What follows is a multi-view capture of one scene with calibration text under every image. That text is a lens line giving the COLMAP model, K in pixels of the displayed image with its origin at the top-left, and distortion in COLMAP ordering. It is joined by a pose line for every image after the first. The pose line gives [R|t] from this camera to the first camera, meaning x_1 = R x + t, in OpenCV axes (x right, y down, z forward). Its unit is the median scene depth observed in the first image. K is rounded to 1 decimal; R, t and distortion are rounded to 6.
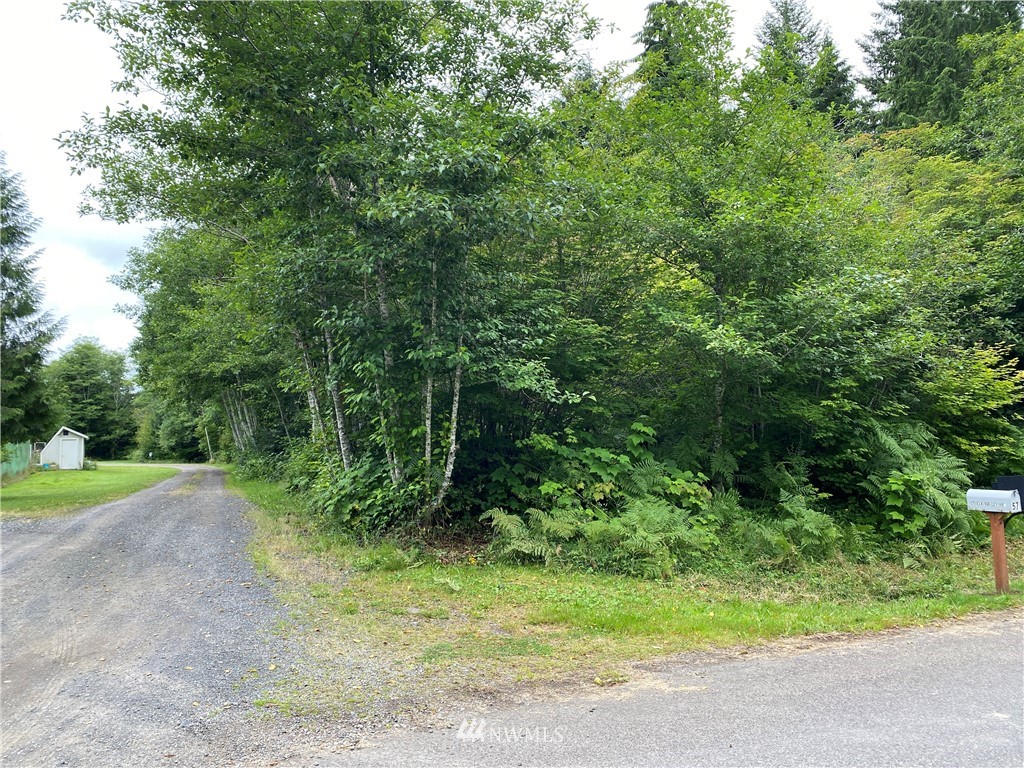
lens RADIAL K [[771.4, 0, 514.3], [0, 771.4, 376.6], [0, 0, 1]] dist [0.079453, -0.126120]
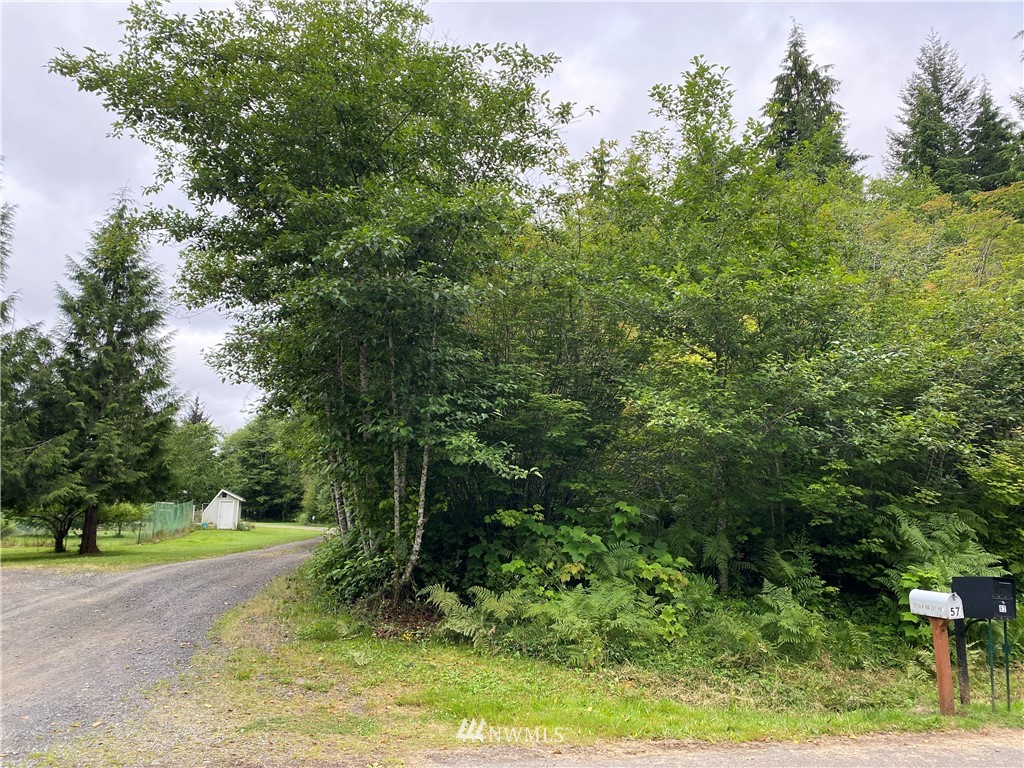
lens RADIAL K [[773.0, 0, 521.9], [0, 773.0, 378.4], [0, 0, 1]] dist [0.061919, -0.082559]
pose [[0.979823, -0.000216, -0.199865, 0.240720], [-0.017940, 0.995868, -0.089026, -0.005425], [0.199059, 0.090816, 0.975771, 0.018207]]
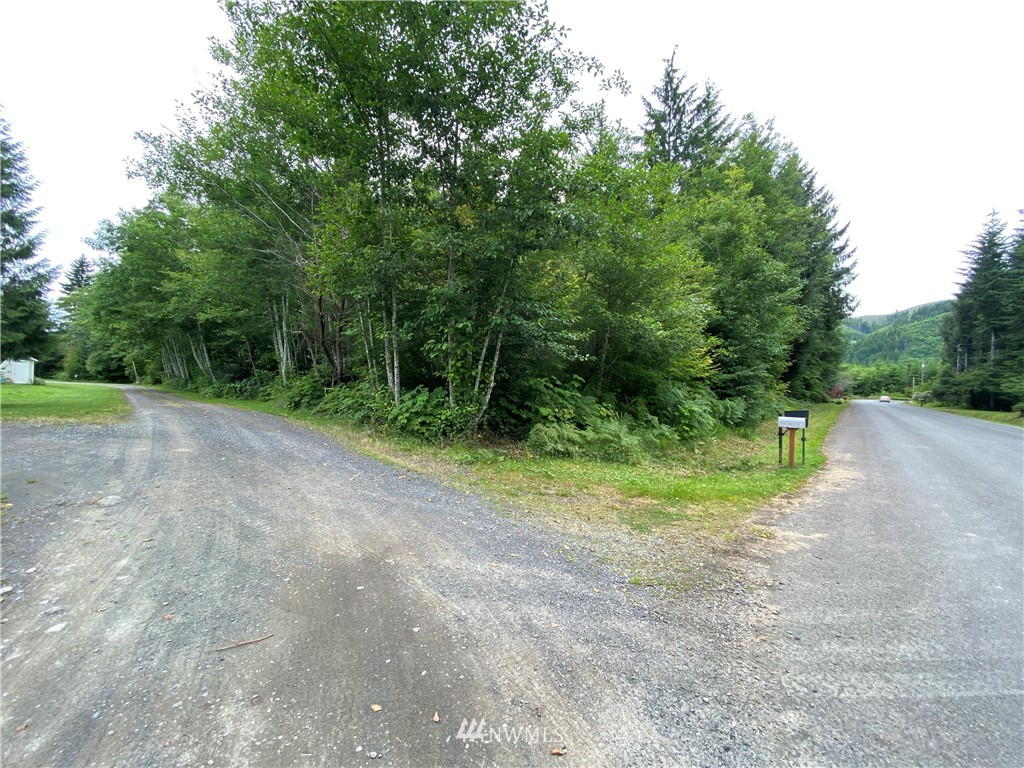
lens RADIAL K [[412.9, 0, 510.9], [0, 412.9, 385.6], [0, 0, 1]] dist [0.017989, -0.019728]
pose [[0.919583, 0.046570, 0.390126, -0.348108], [-0.080006, 0.994341, 0.069889, 0.033076], [-0.384664, -0.095481, 0.918105, 0.218031]]
